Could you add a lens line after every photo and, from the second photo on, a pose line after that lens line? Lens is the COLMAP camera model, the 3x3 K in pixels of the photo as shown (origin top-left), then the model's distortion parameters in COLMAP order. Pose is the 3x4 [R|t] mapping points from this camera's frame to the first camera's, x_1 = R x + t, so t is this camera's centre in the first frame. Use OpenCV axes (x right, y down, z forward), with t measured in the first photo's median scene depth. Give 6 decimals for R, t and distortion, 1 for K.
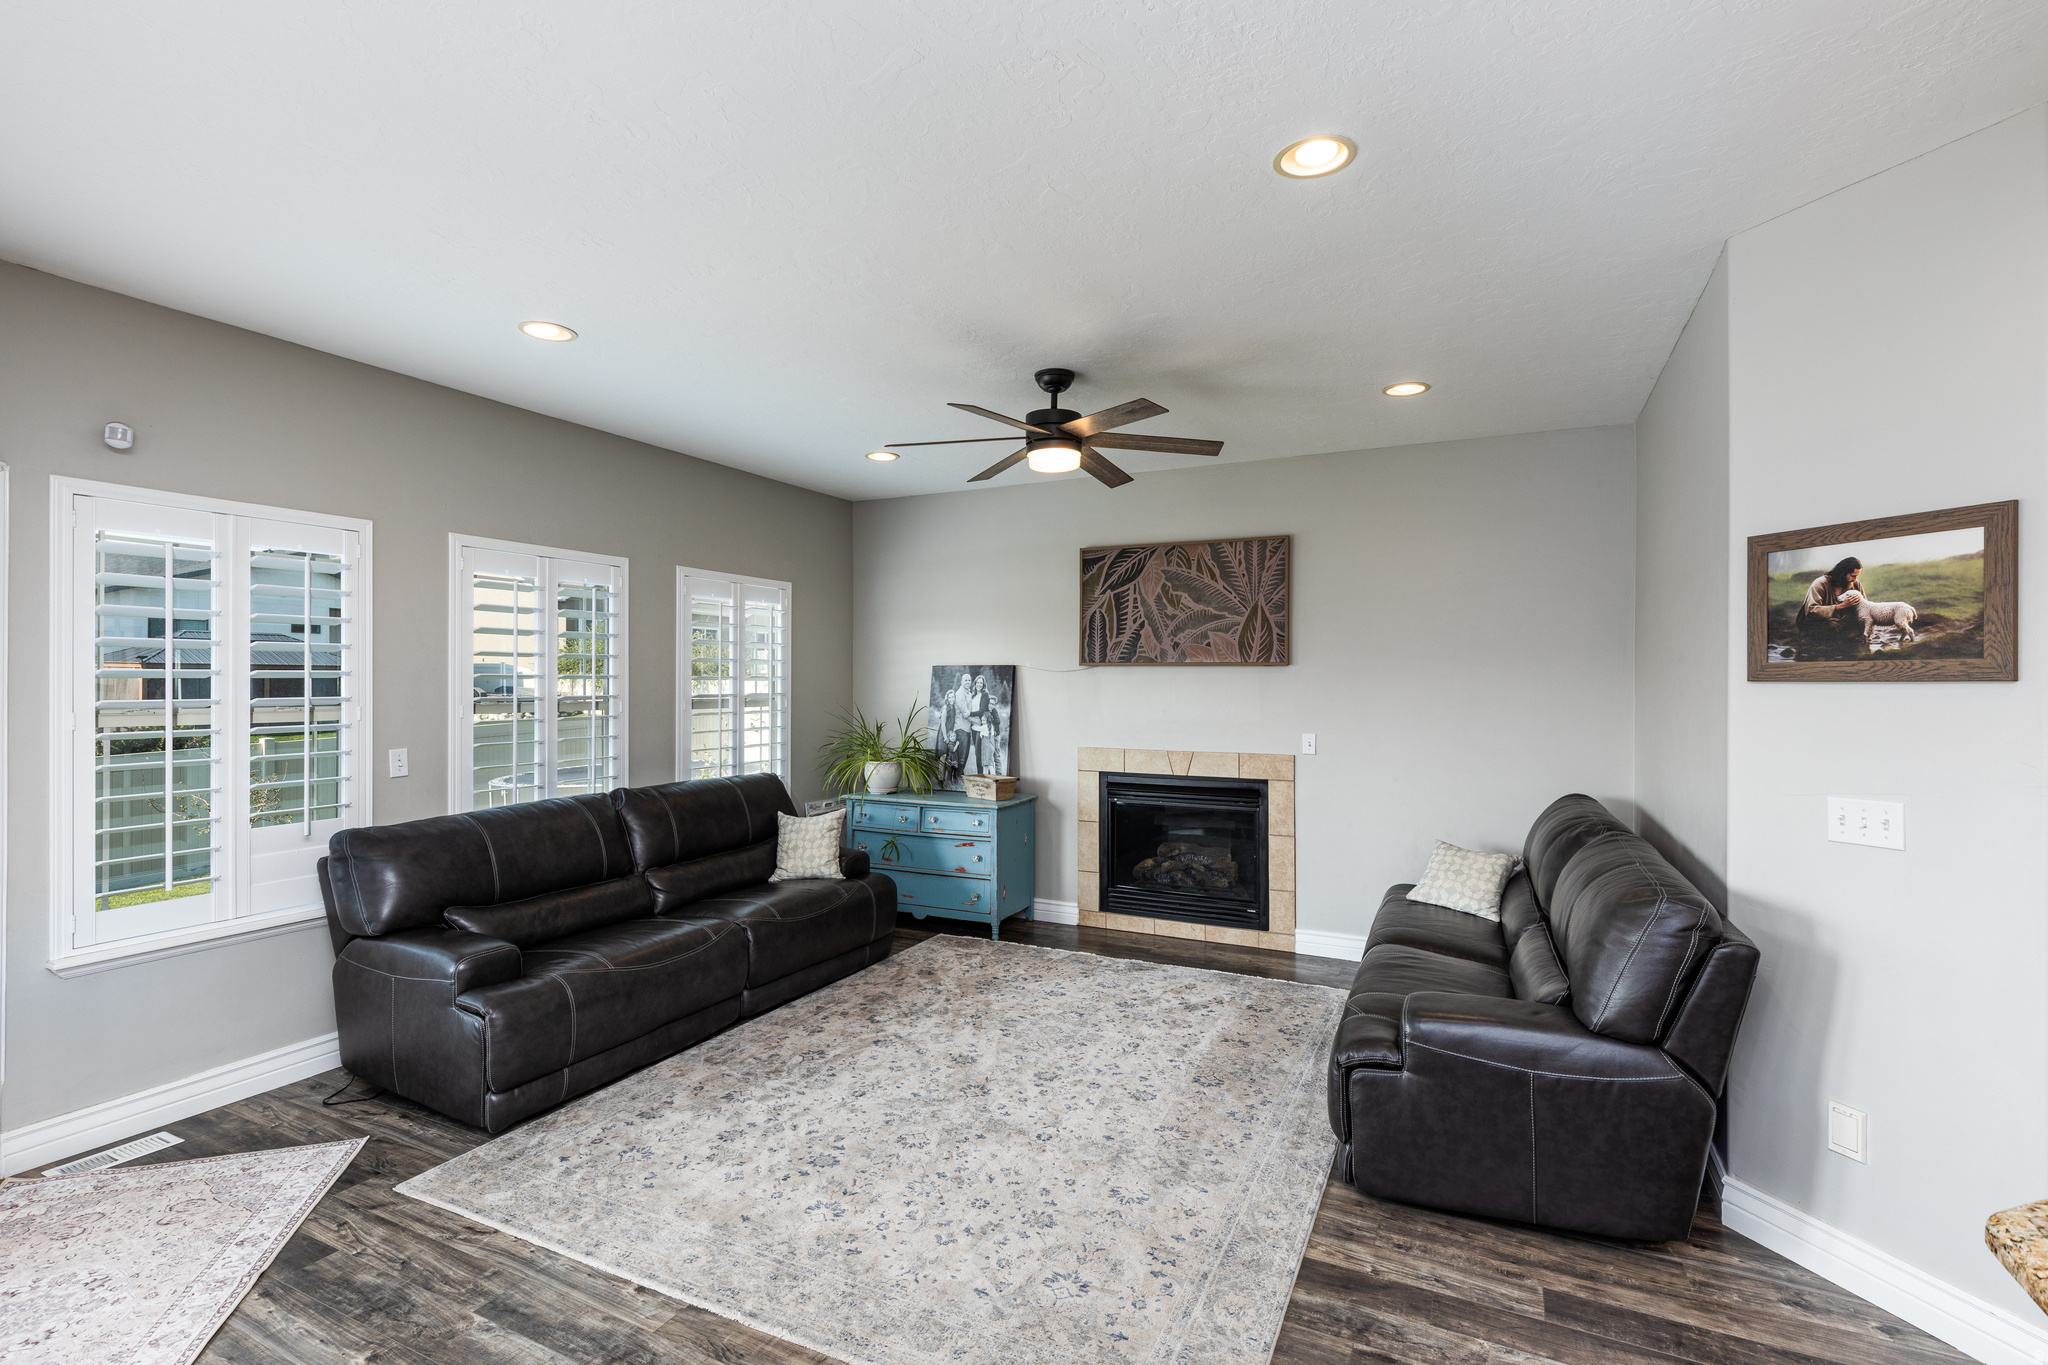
lens RADIAL K [[961.2, 0, 1017.6], [0, 961.2, 679.9], [0, 0, 1]] dist [-0.000370, -0.000083]
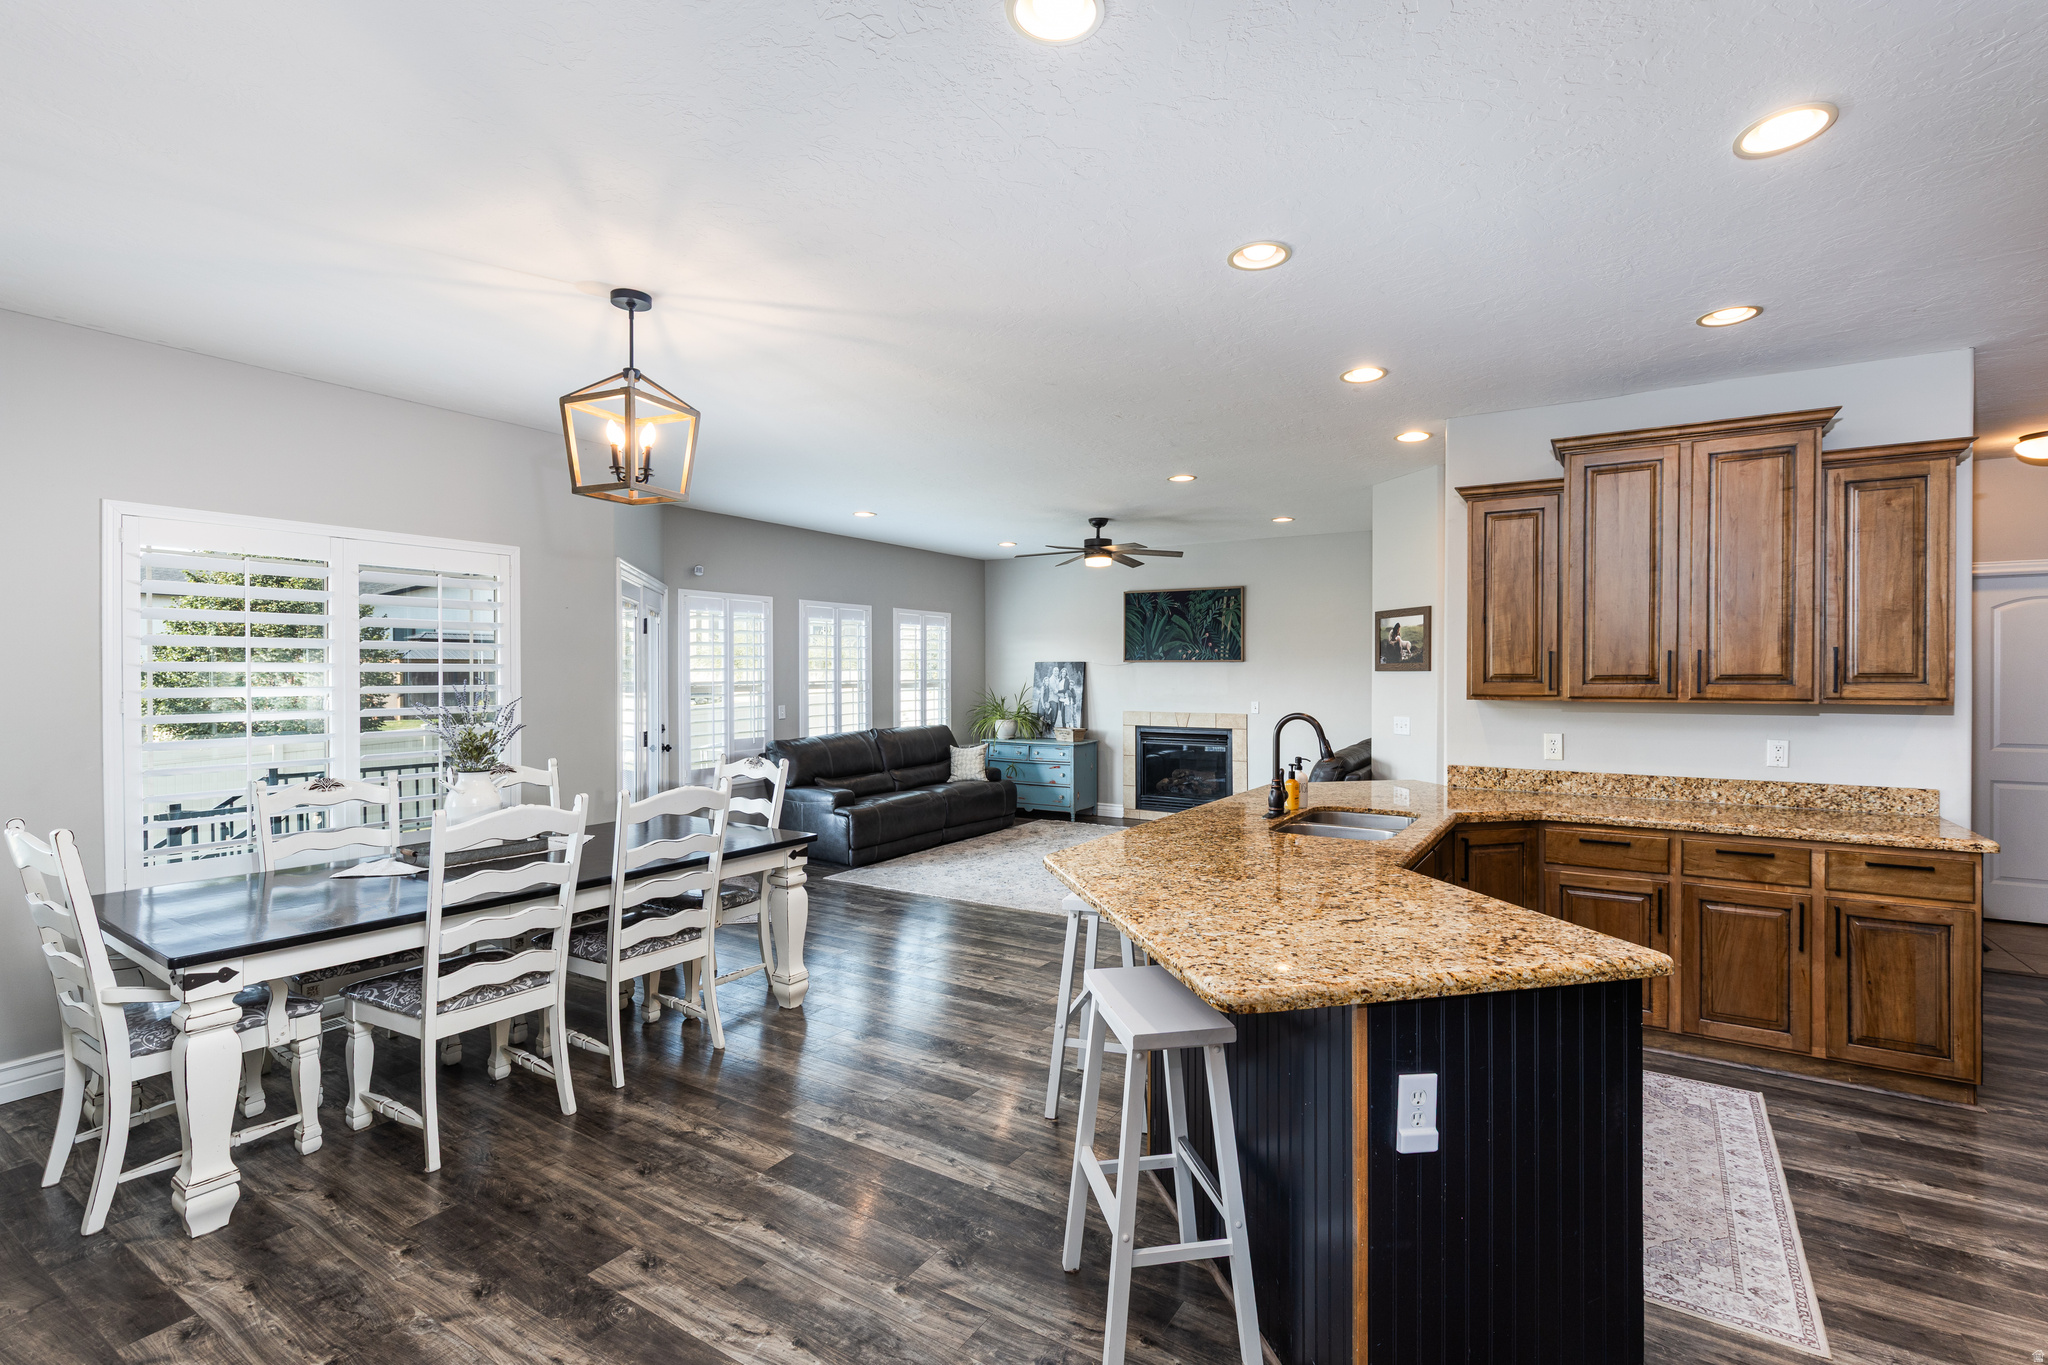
lens RADIAL K [[961.2, 0, 951.6], [0, 961.2, 669.8], [0, 0, 1]] dist [-0.000370, -0.000083]
pose [[0.986575, -0.003228, -0.163275, 0.042834], [0.003164, 0.999995, -0.000651, -0.001506], [0.163277, 0.000126, 0.986580, -0.708854]]
